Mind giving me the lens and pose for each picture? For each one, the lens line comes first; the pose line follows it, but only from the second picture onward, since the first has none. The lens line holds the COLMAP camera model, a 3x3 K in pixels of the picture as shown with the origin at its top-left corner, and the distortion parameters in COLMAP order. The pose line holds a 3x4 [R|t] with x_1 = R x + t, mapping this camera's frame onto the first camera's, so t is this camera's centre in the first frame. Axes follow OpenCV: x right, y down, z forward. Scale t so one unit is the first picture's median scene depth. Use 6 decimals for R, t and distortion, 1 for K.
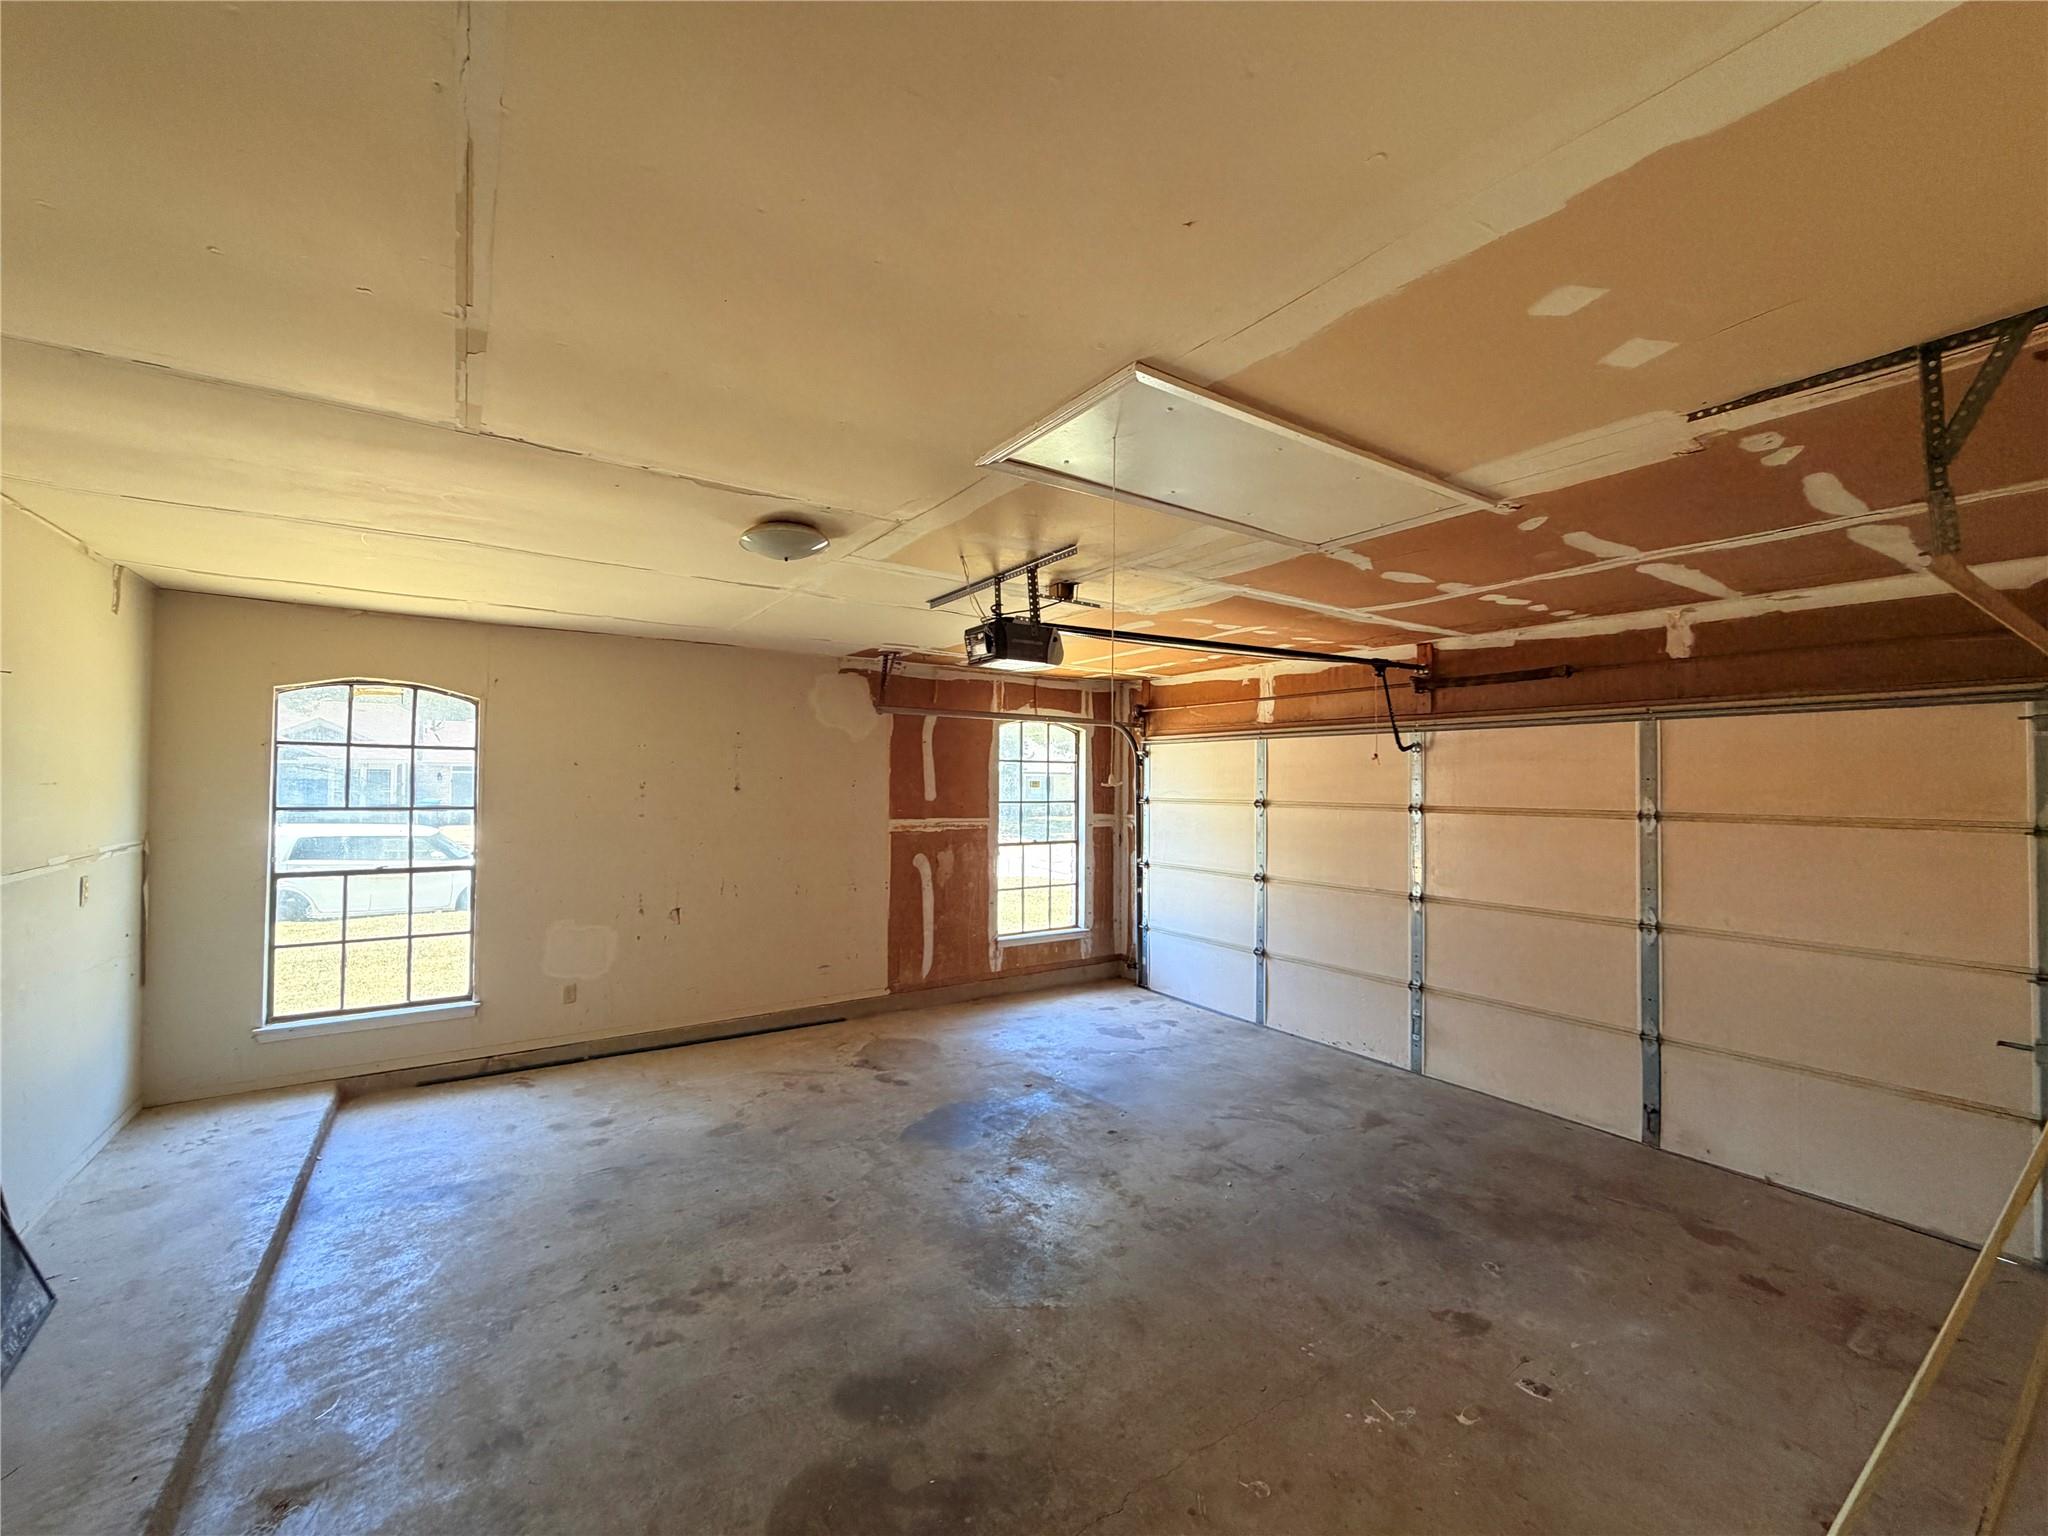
lens RADIAL K [[818.2, 0, 1022.4], [0, 818.2, 768.0], [0, 0, 1]] dist [-0.001174, 0.000256]
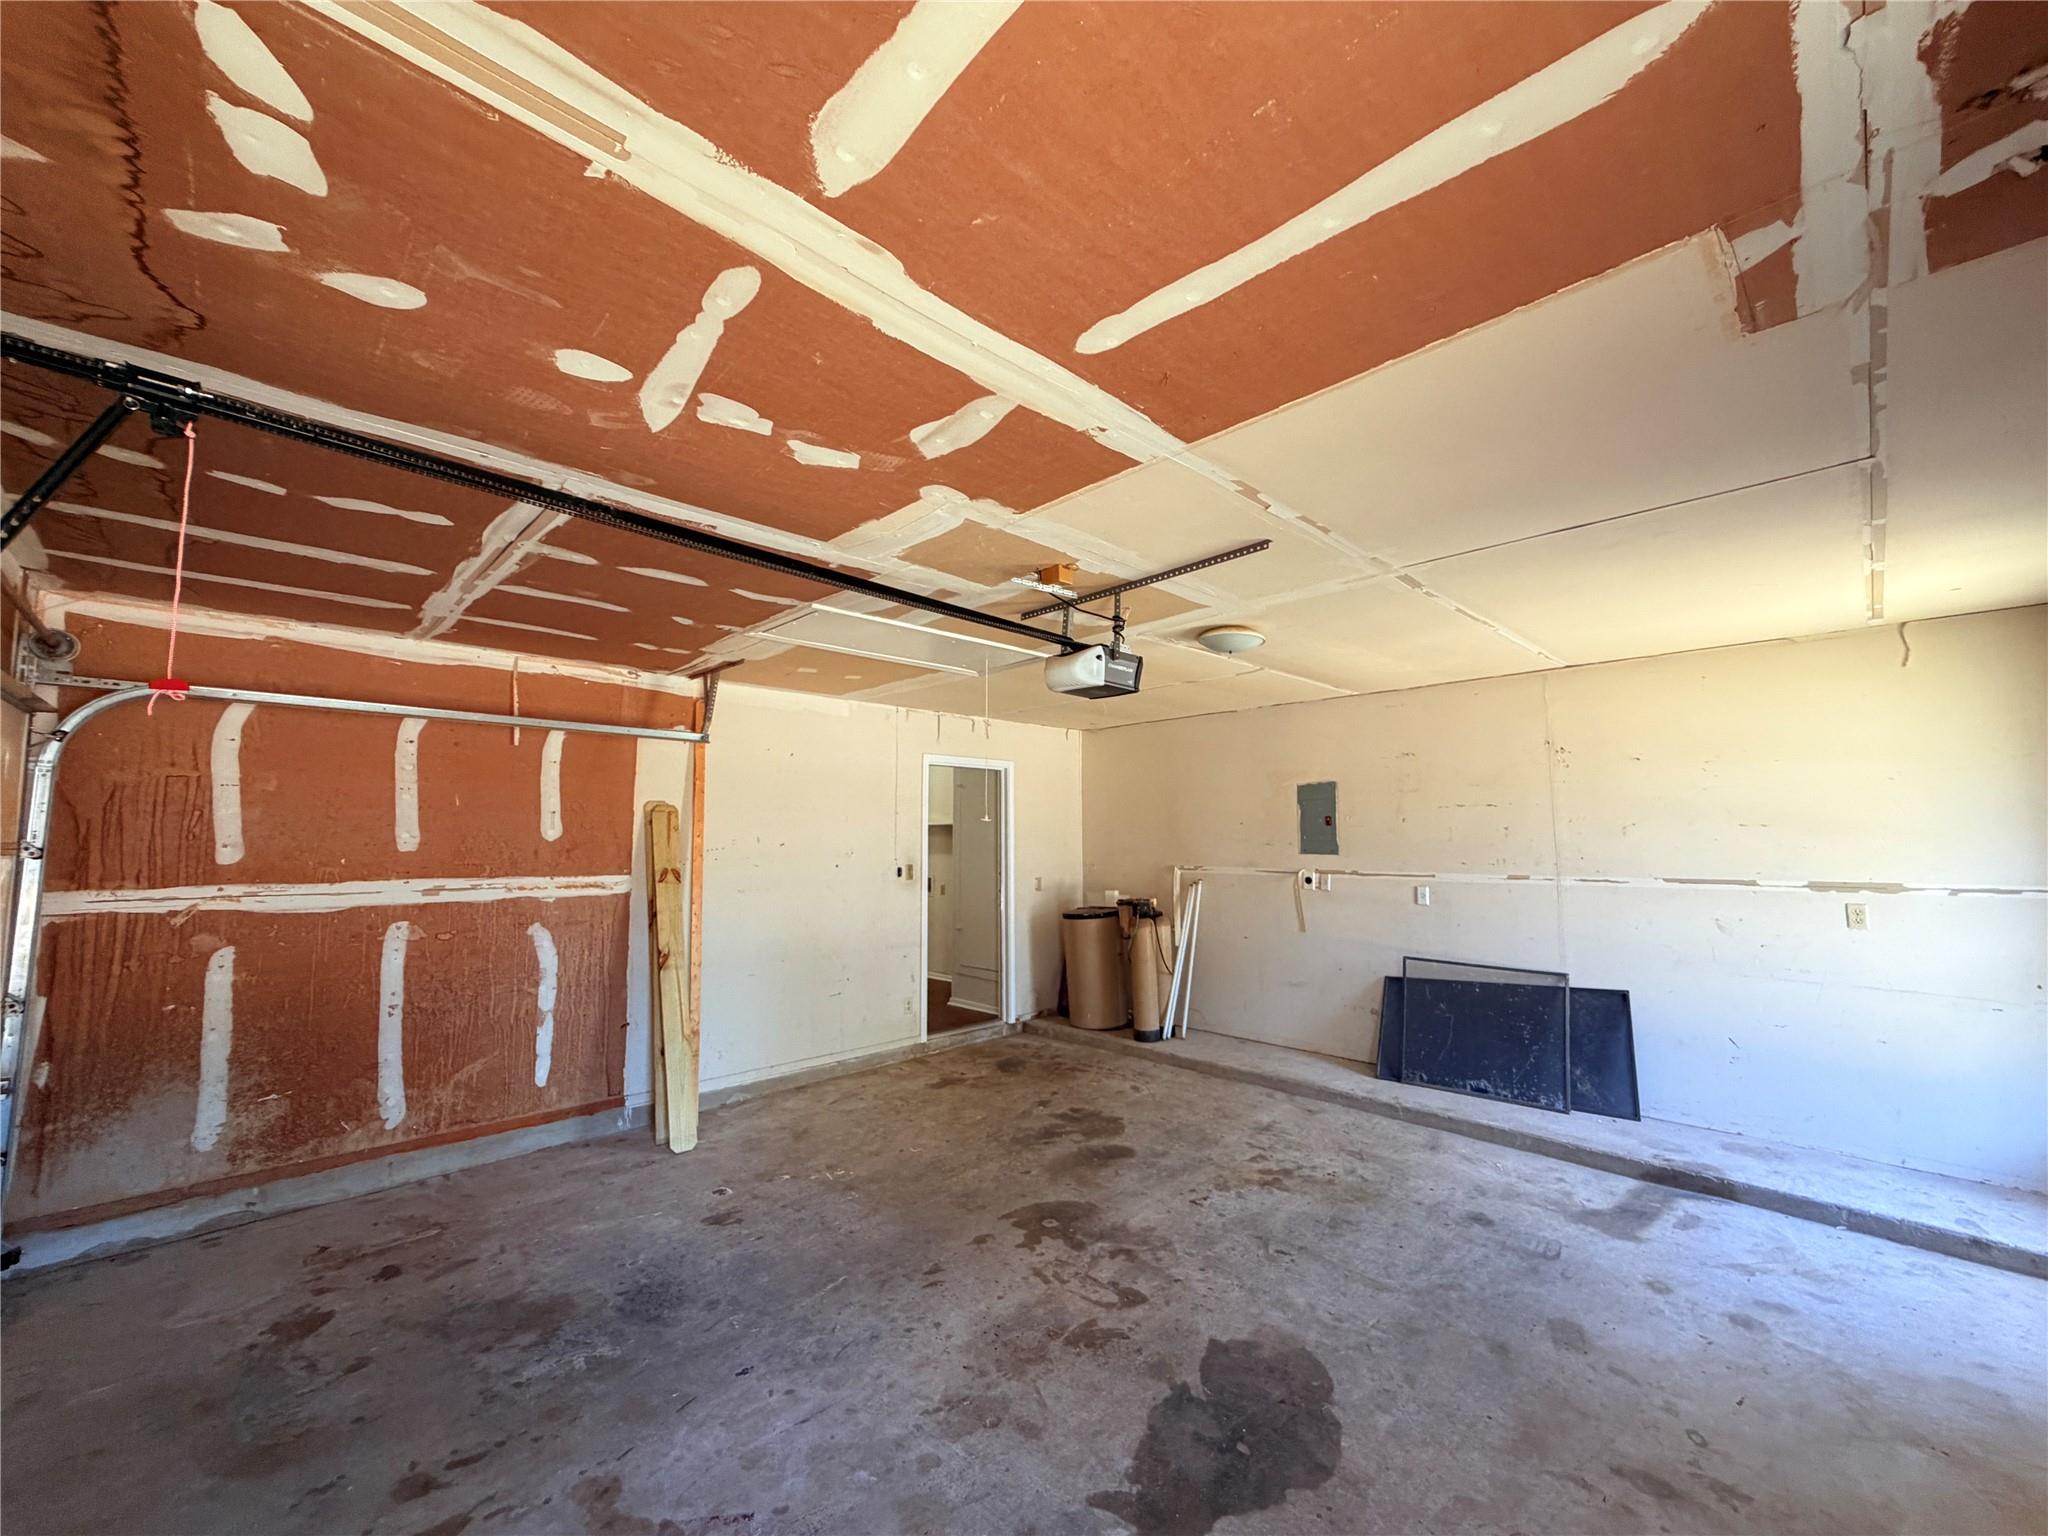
lens RADIAL K [[818.2, 0, 1024.0], [0, 818.2, 766.4], [0, 0, 1]] dist [-0.001174, 0.000256]
pose [[-0.985392, -0.023438, -0.168680, 0.259076], [-0.005640, 0.994432, -0.105229, 0.072292], [0.170207, -0.102741, -0.980038, 2.136515]]
